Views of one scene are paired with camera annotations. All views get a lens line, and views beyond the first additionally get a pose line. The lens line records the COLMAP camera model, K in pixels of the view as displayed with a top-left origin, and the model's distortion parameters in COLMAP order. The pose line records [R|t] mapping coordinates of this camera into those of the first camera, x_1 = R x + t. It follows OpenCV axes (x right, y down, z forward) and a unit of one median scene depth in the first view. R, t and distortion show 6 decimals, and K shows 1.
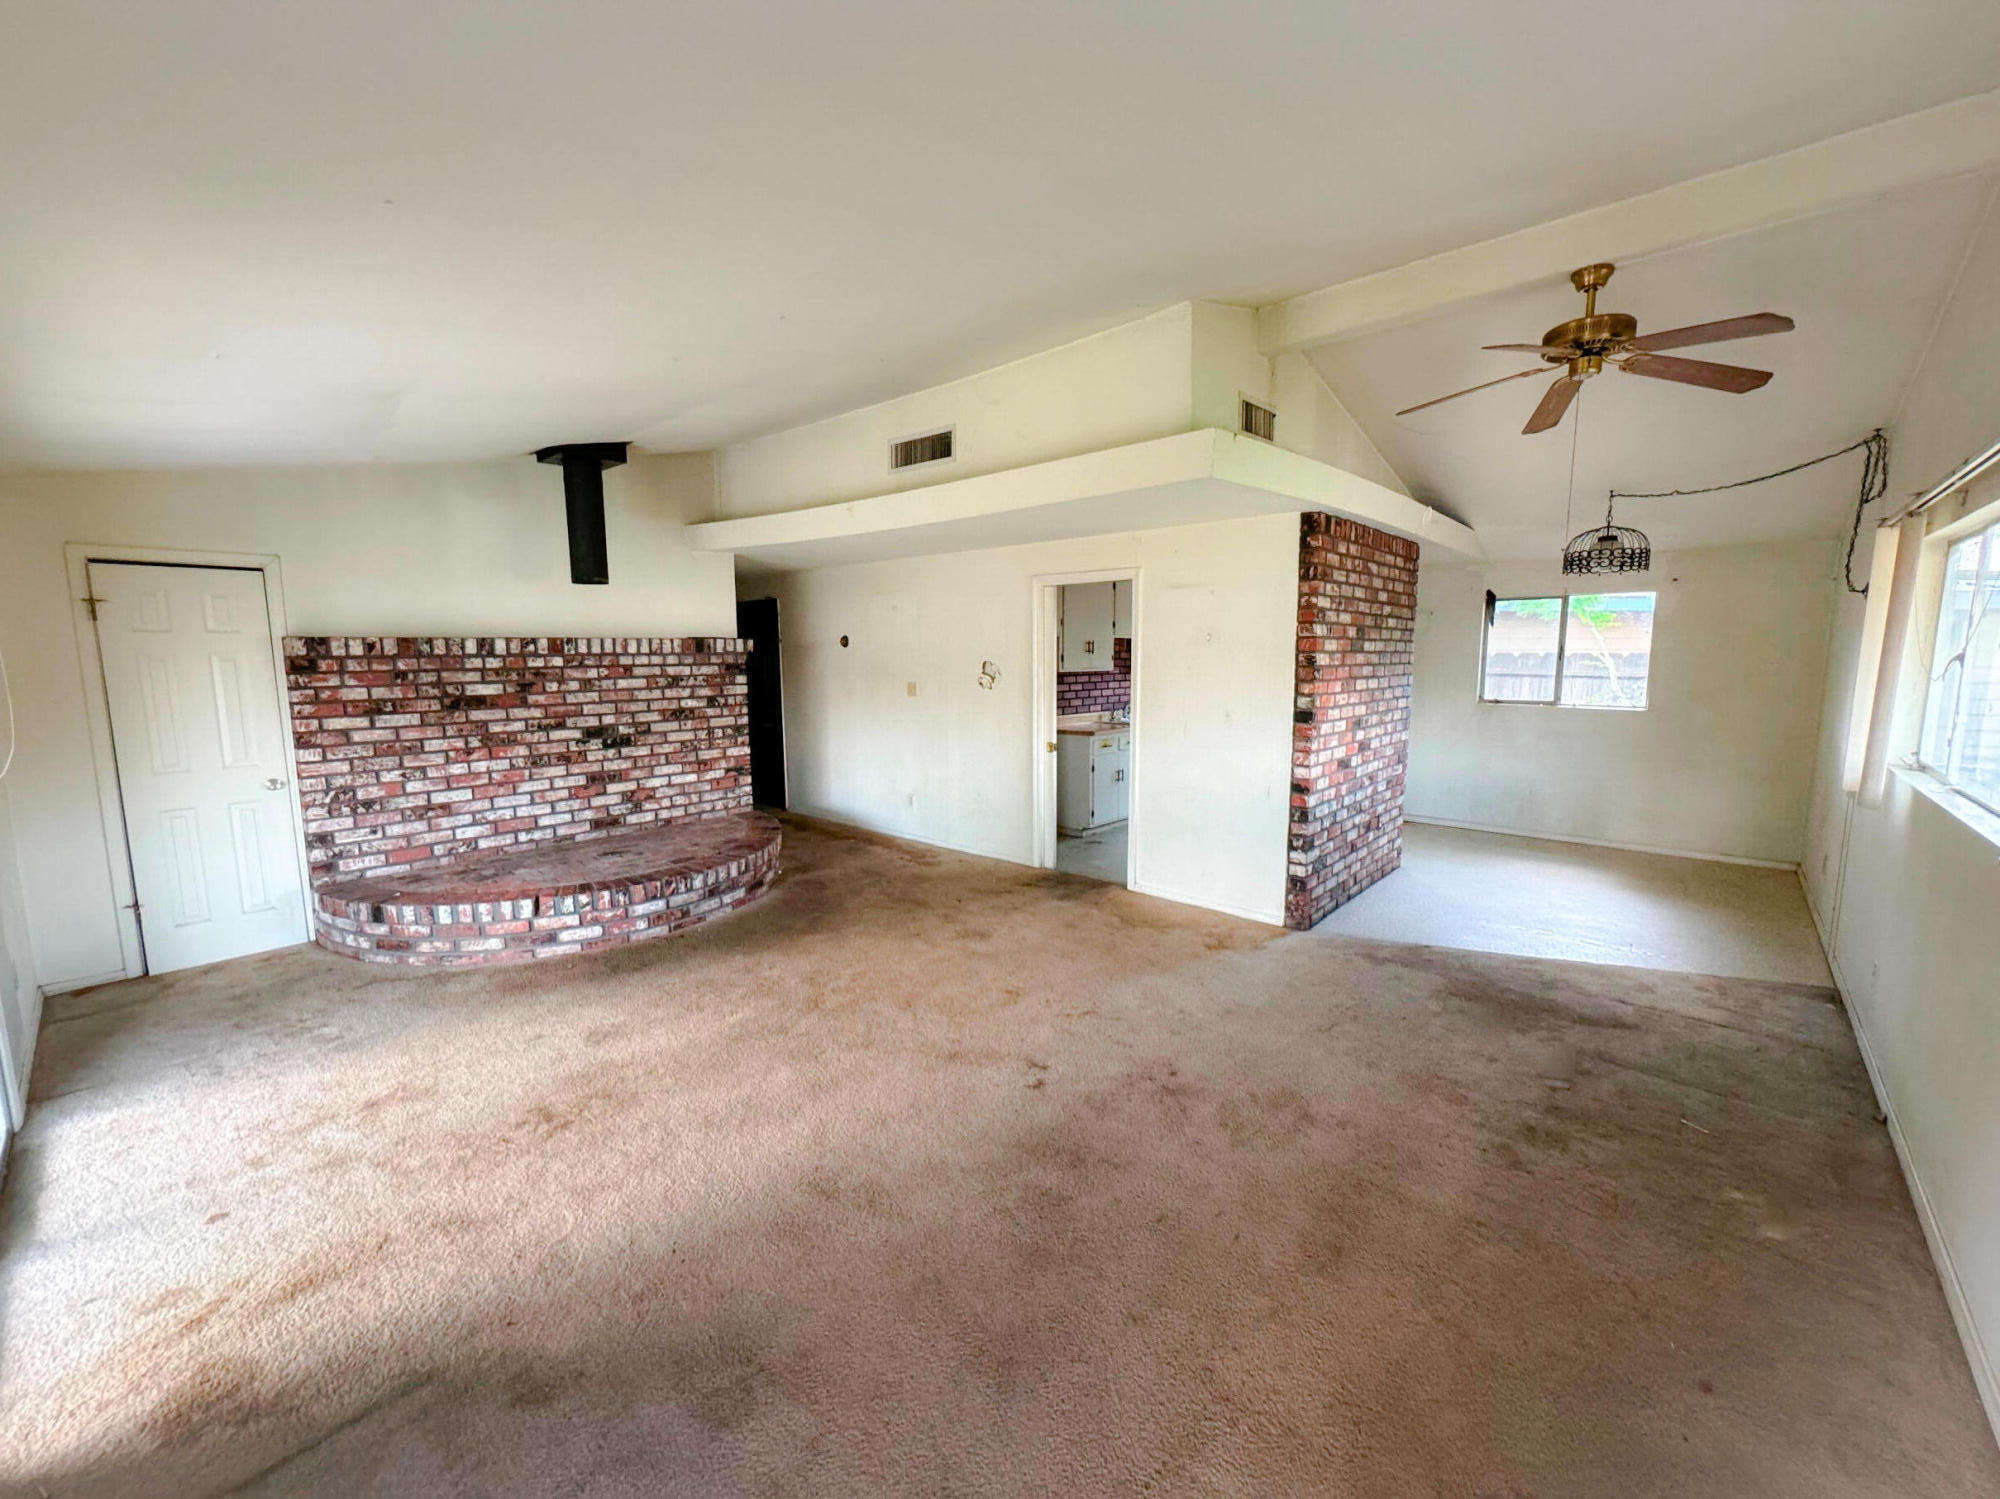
lens RADIAL K [[792.3, 0, 1000.0], [0, 792.3, 749.5], [0, 0, 1]] dist [-0.002093, -0.000347]
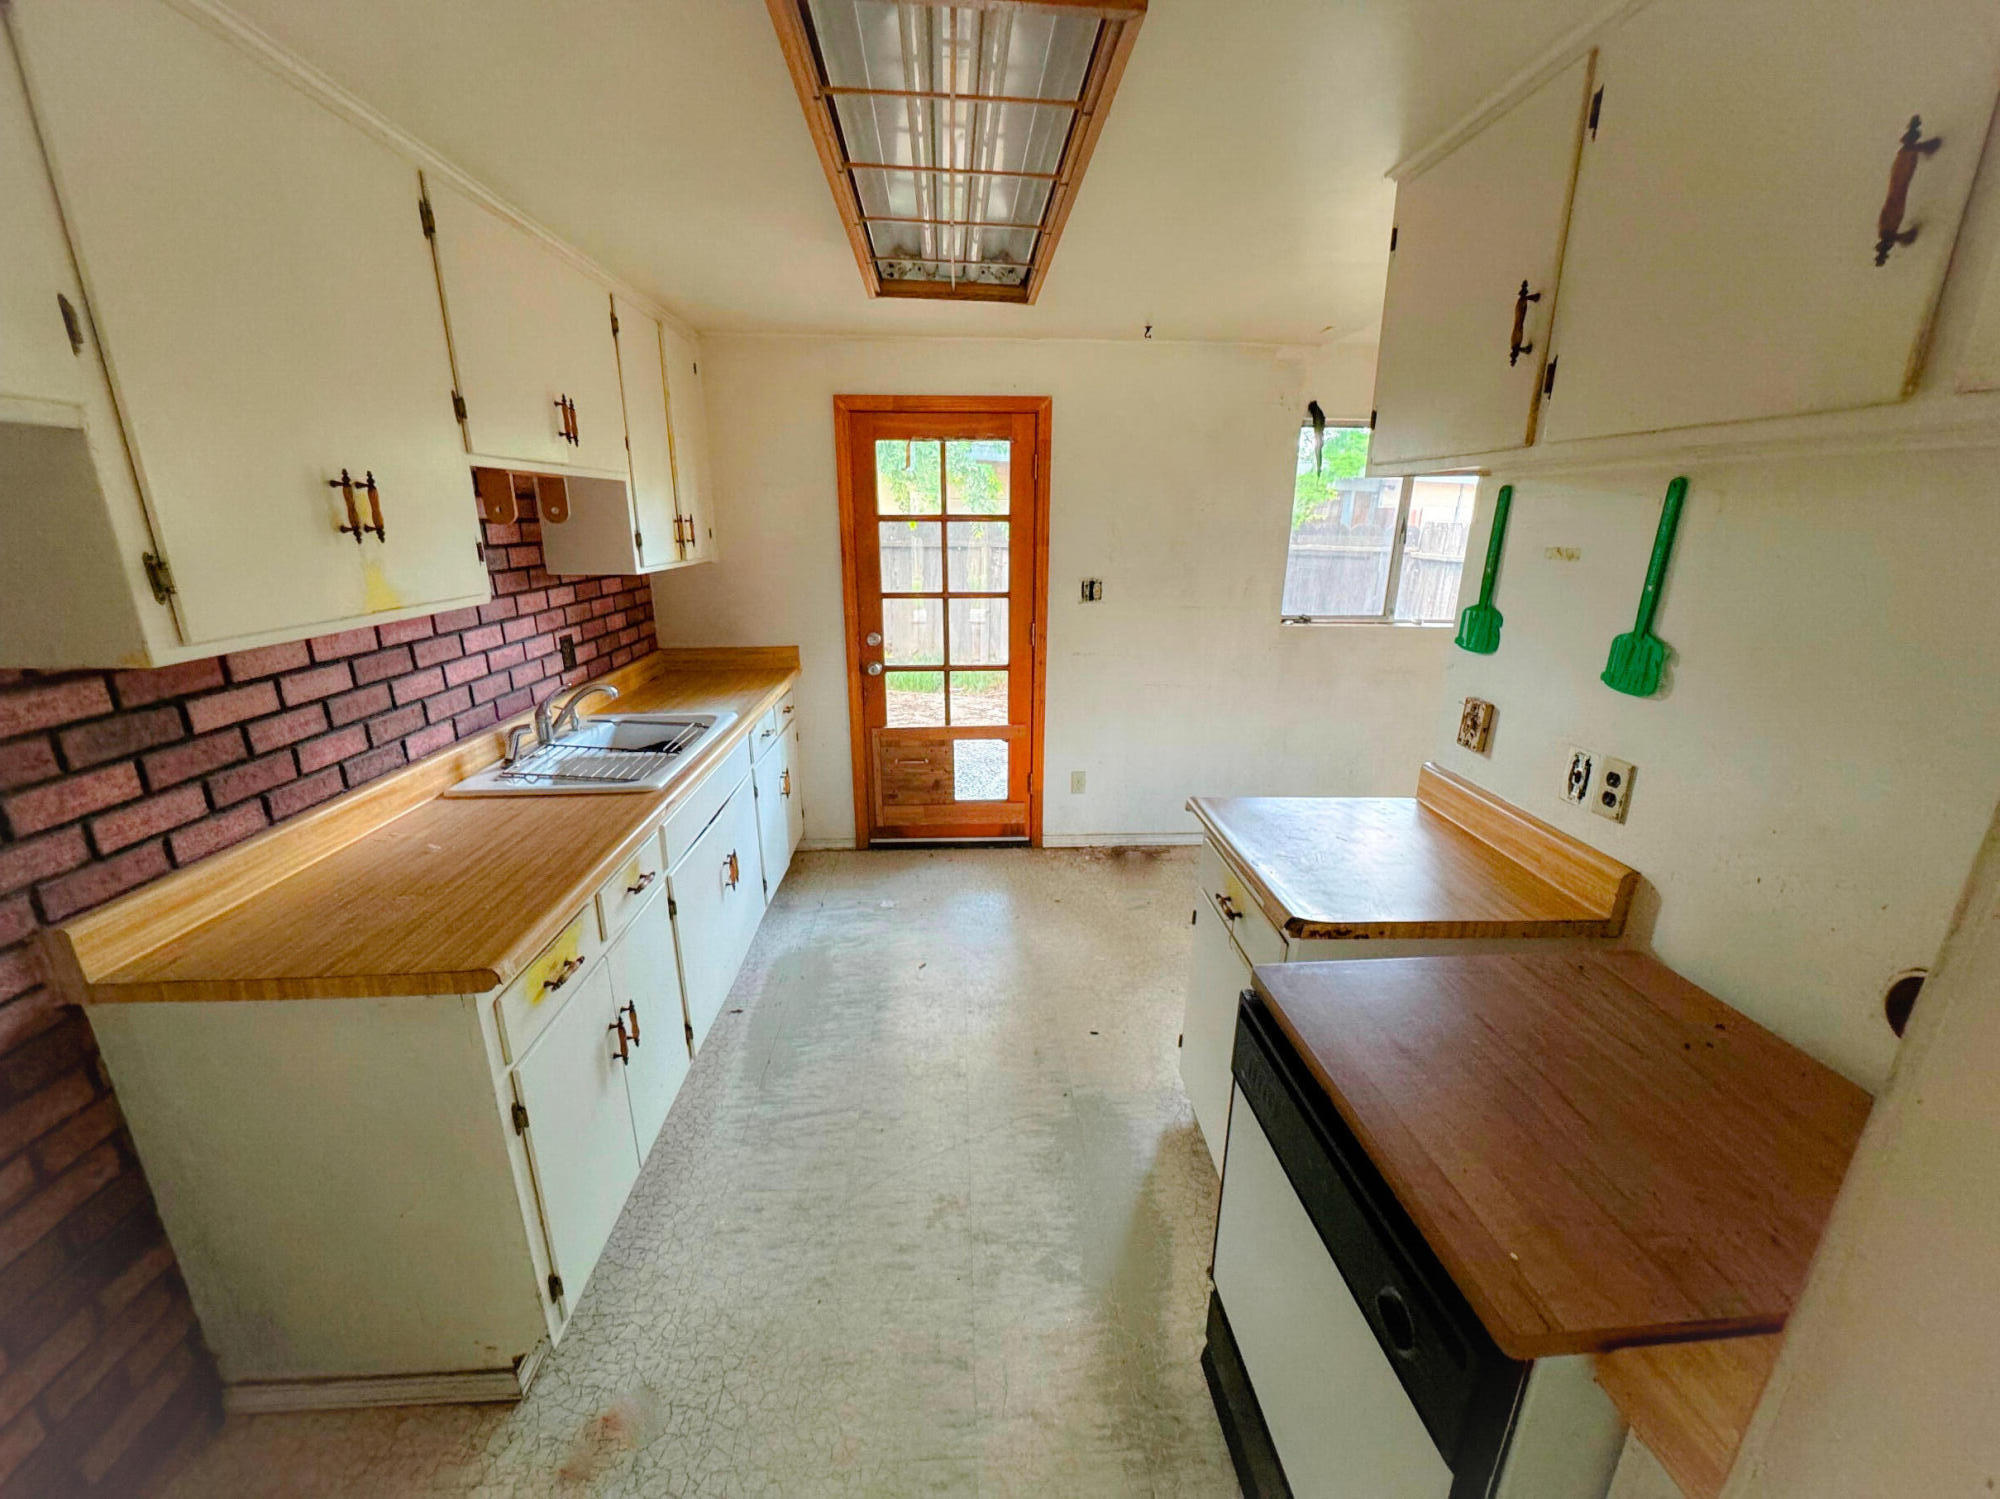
lens RADIAL K [[792.3, 0, 1000.0], [0, 792.3, 749.5], [0, 0, 1]] dist [-0.002093, -0.000347]
pose [[0.703497, -0.194081, 0.683684, 0.075701], [0.074310, 0.976804, 0.200828, -0.092649], [-0.706803, -0.090477, 0.701601, 0.705517]]
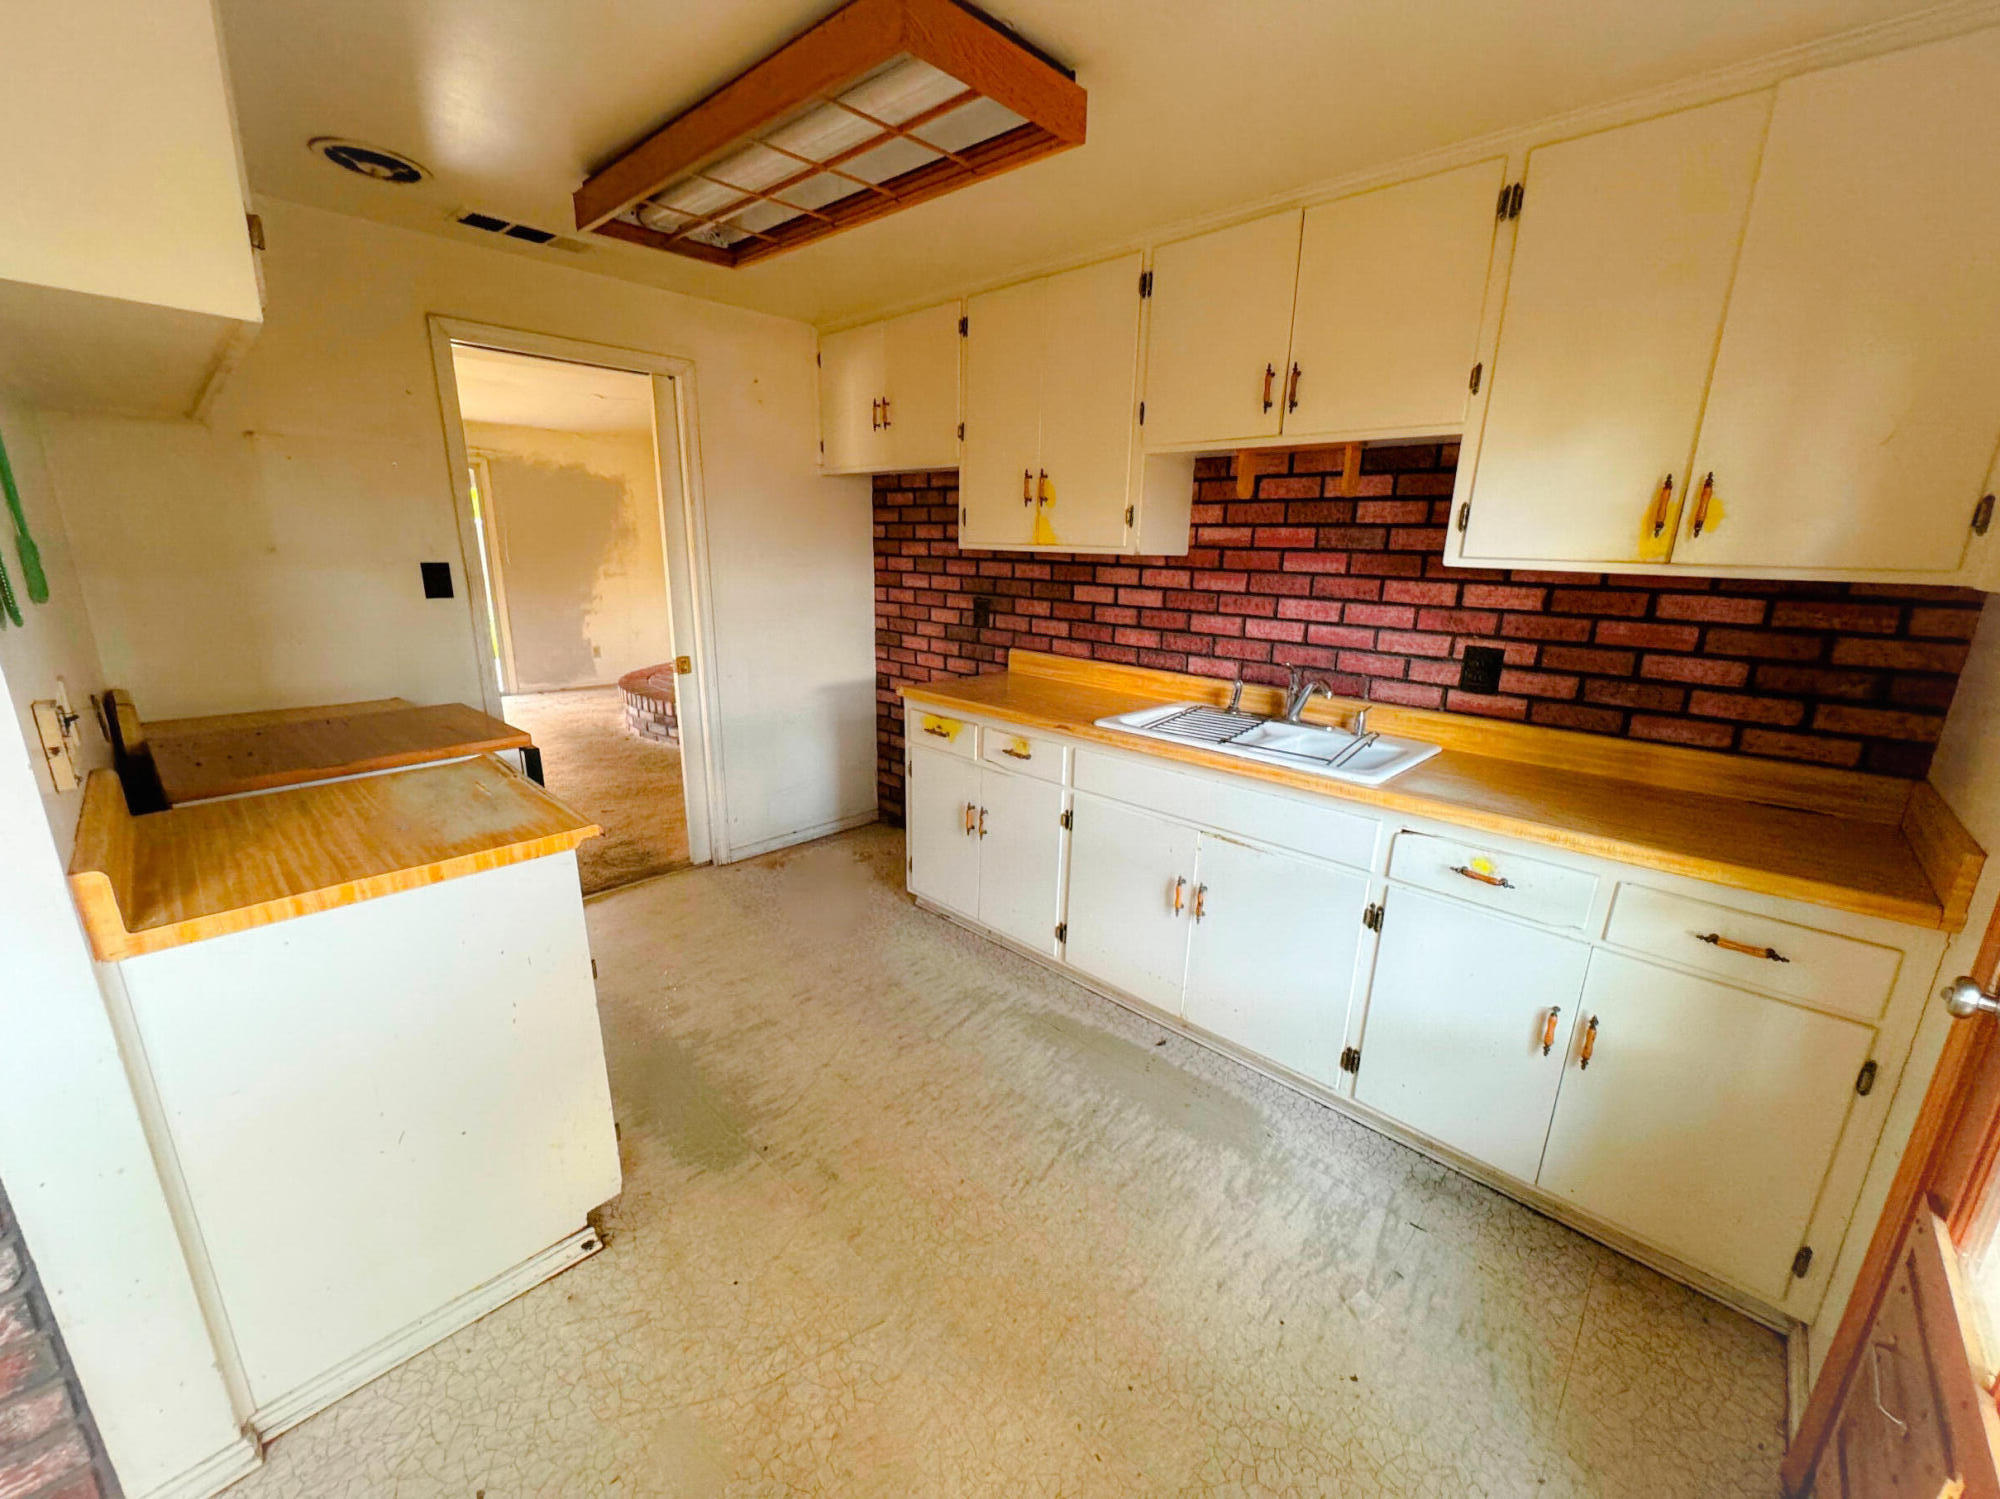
lens RADIAL K [[792.3, 0, 1000.0], [0, 792.3, 749.5], [0, 0, 1]] dist [-0.002093, -0.000347]
pose [[-0.027105, 0.258465, -0.965640, 0.496439], [-0.139095, 0.955623, 0.259688, -0.100155], [0.989908, 0.141354, 0.010049, 0.949460]]
